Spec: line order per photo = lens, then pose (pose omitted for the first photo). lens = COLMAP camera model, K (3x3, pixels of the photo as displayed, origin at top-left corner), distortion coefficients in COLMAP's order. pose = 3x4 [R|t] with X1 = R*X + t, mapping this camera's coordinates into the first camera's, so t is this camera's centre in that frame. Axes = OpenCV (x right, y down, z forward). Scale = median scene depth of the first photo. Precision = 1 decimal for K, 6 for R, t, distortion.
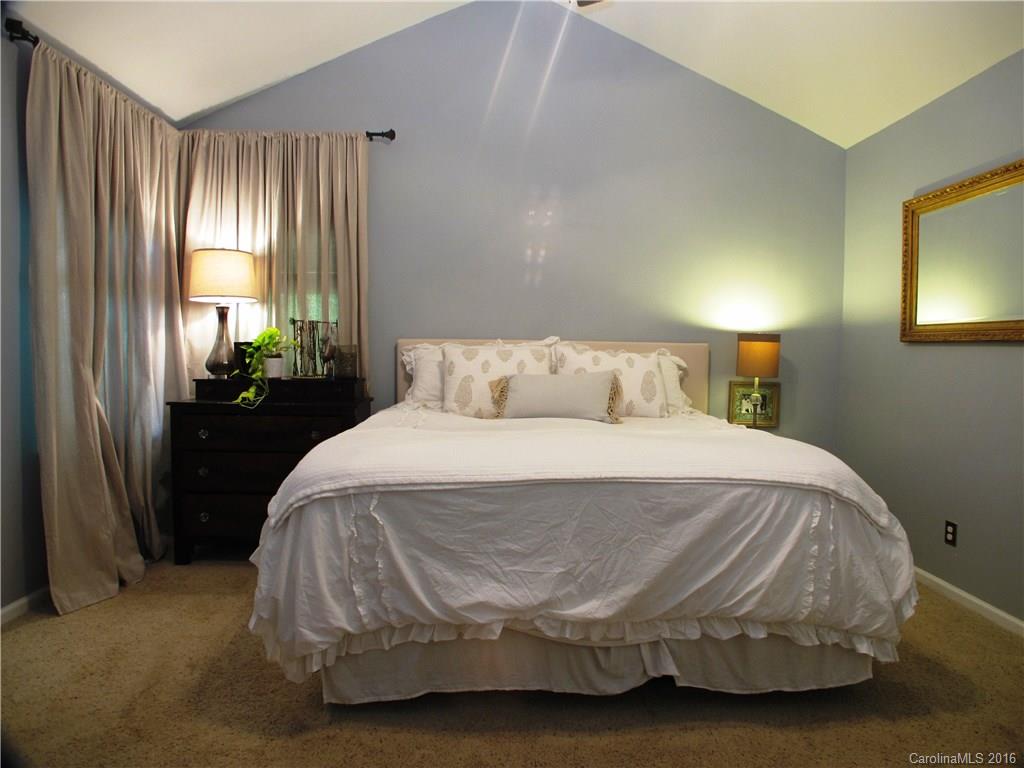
lens RADIAL K [[617.9, 0, 512.8], [0, 617.9, 380.3], [0, 0, 1]] dist [-0.094353, 0.038536]
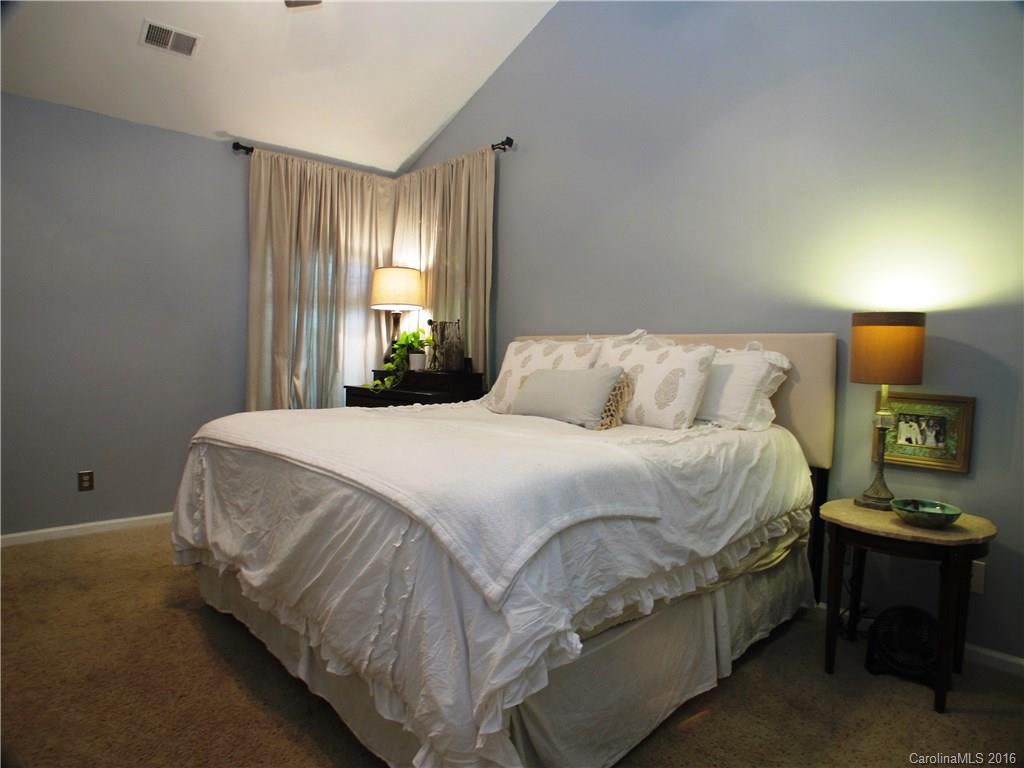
lens RADIAL K [[617.9, 0, 512.6], [0, 617.9, 387.3], [0, 0, 1]] dist [-0.094353, 0.038536]
pose [[0.660180, 0.035635, -0.750261, 0.661972], [-0.046567, 0.998894, 0.006468, 0.012936], [0.749662, 0.030667, 0.661110, 0.351563]]
